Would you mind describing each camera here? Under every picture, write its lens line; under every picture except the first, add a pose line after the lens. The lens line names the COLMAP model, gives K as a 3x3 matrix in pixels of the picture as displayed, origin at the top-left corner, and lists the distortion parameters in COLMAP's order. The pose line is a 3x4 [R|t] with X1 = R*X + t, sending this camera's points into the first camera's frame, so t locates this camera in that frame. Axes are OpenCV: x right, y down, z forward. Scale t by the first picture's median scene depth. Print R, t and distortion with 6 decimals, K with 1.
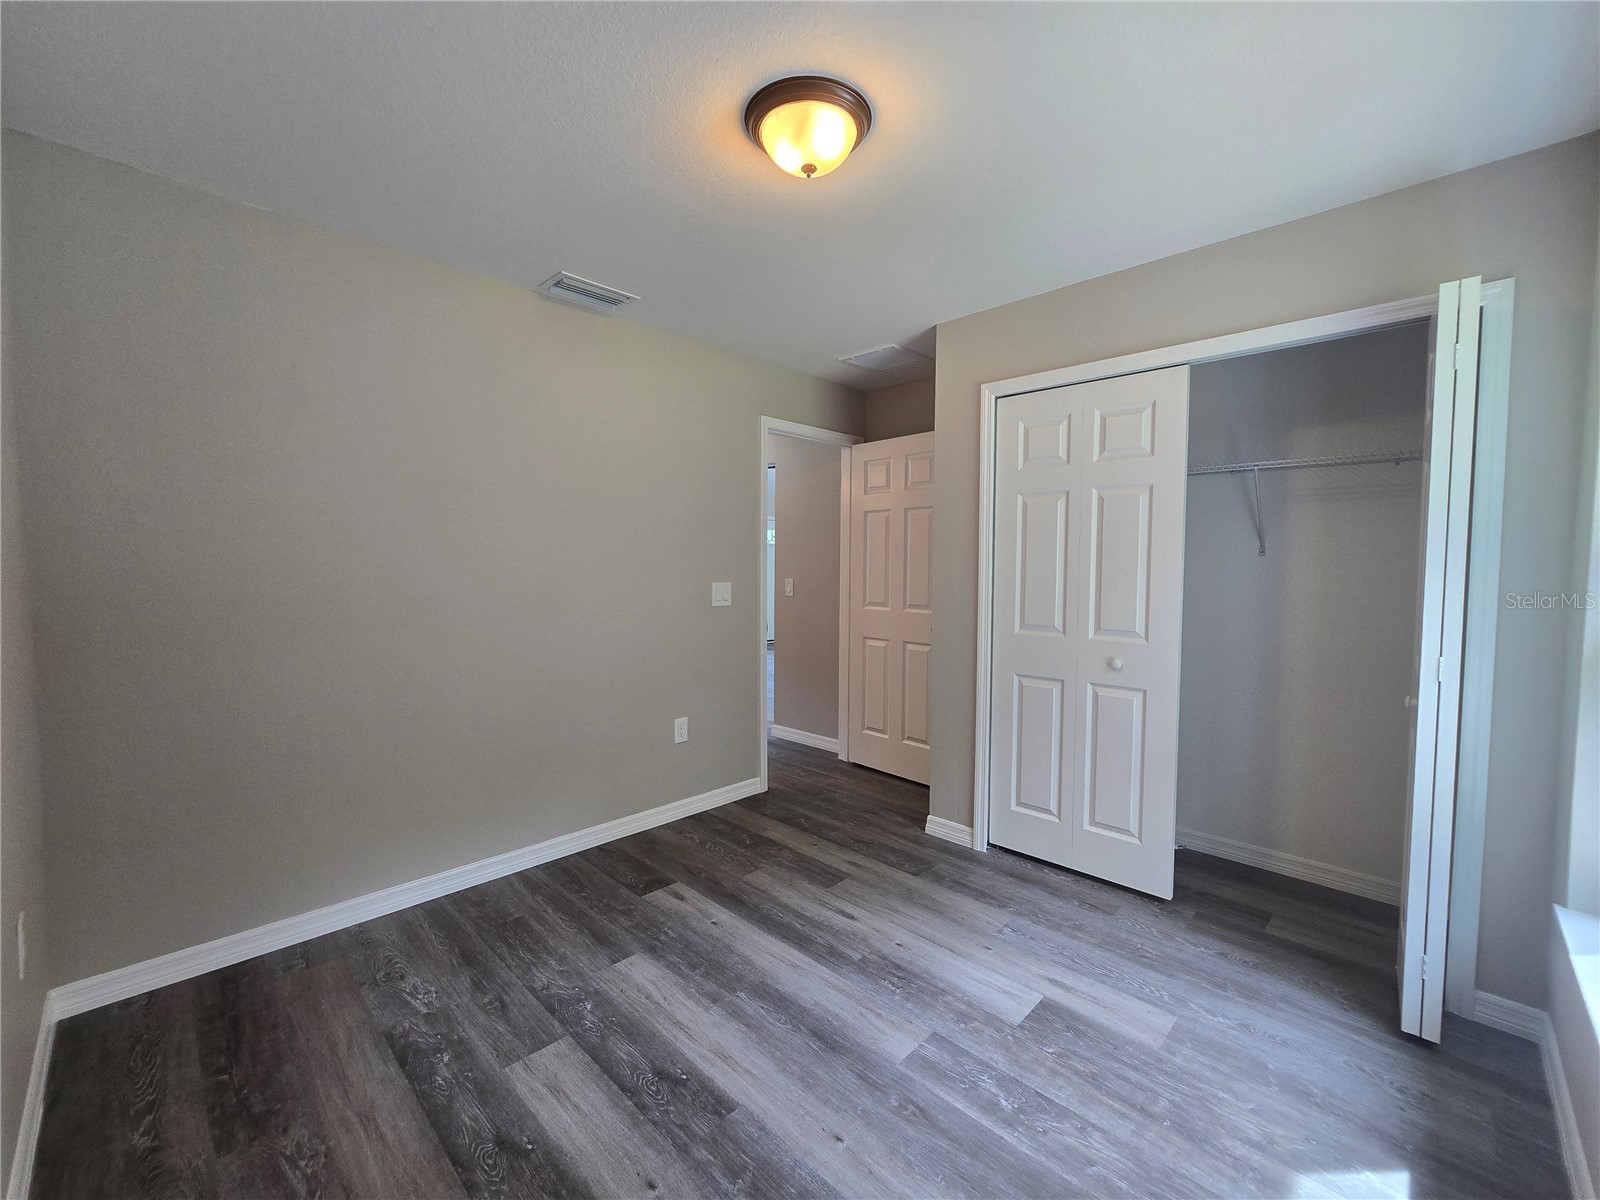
lens RADIAL K [[659.5, 0, 802.2], [0, 659.5, 595.7], [0, 0, 1]] dist [-0.004866, 0.000497]
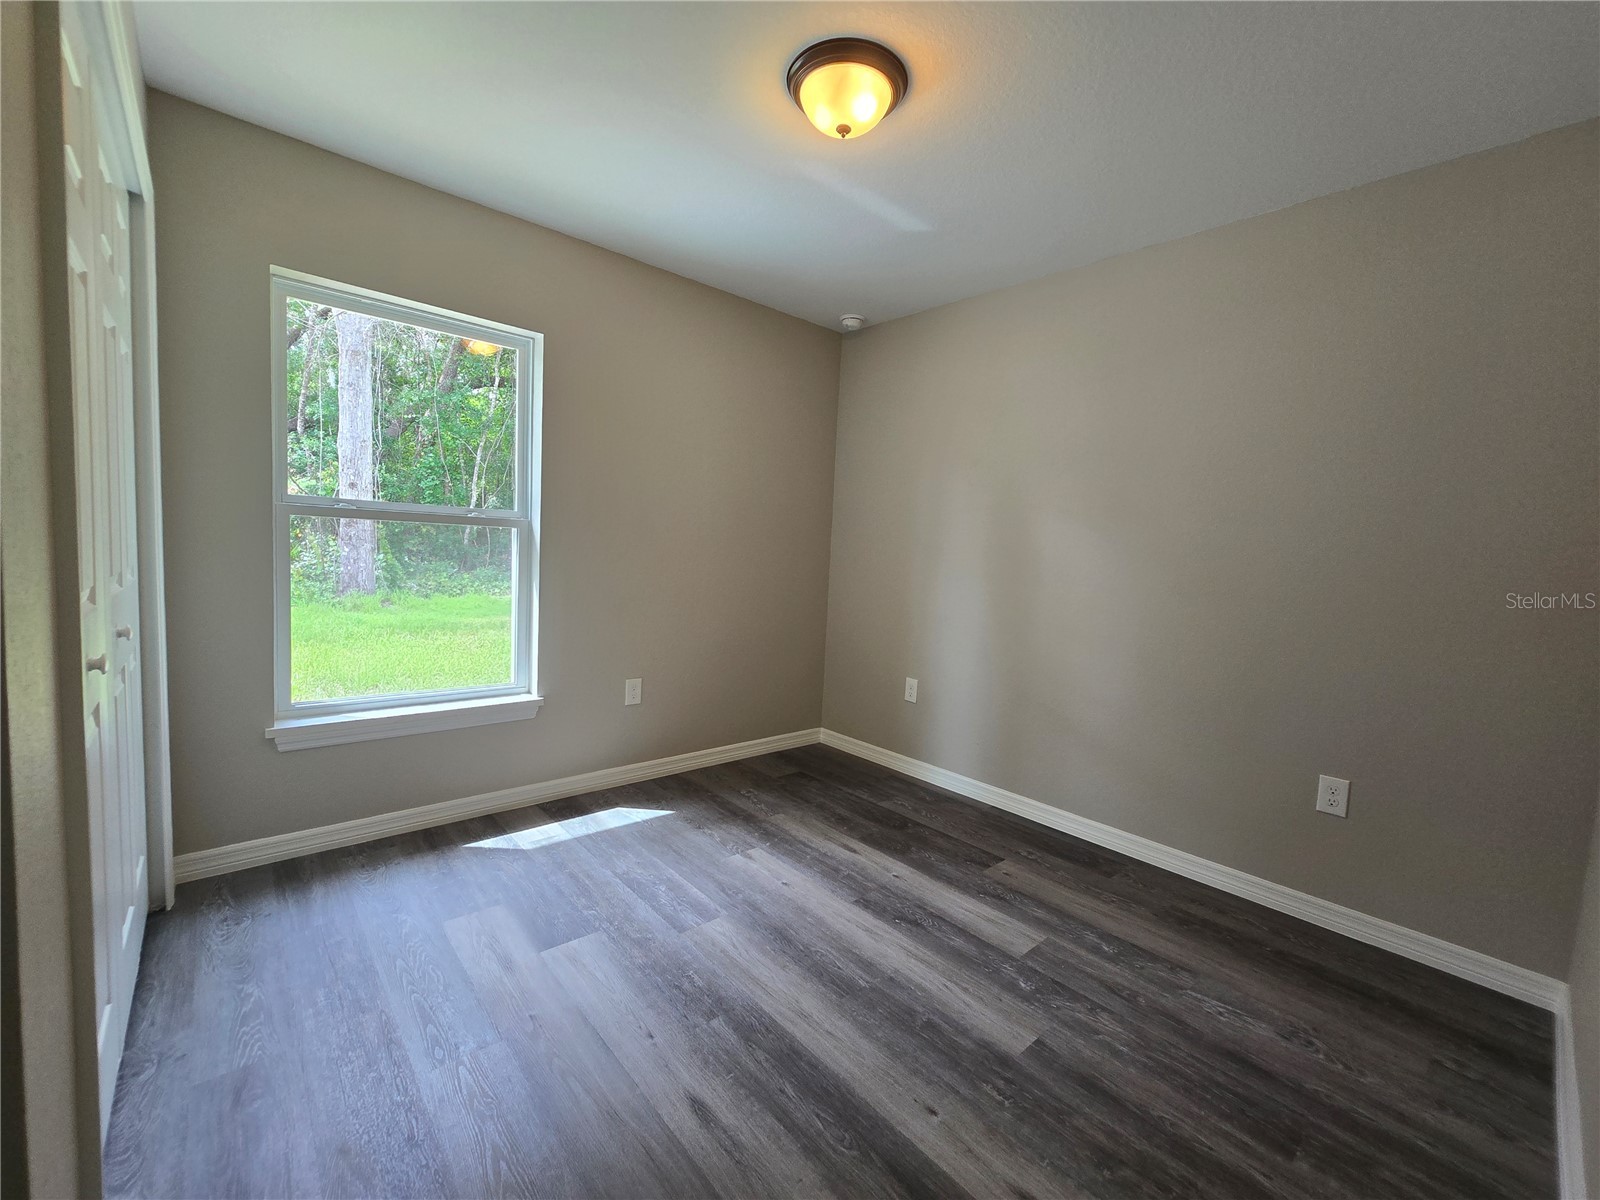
lens RADIAL K [[659.5, 0, 802.2], [0, 659.5, 595.7], [0, 0, 1]] dist [-0.004866, 0.000497]
pose [[-0.995842, -0.062773, 0.066014, -0.036865], [-0.054504, 0.991233, 0.120356, -0.029613], [-0.072990, 0.116258, -0.990533, 1.983321]]
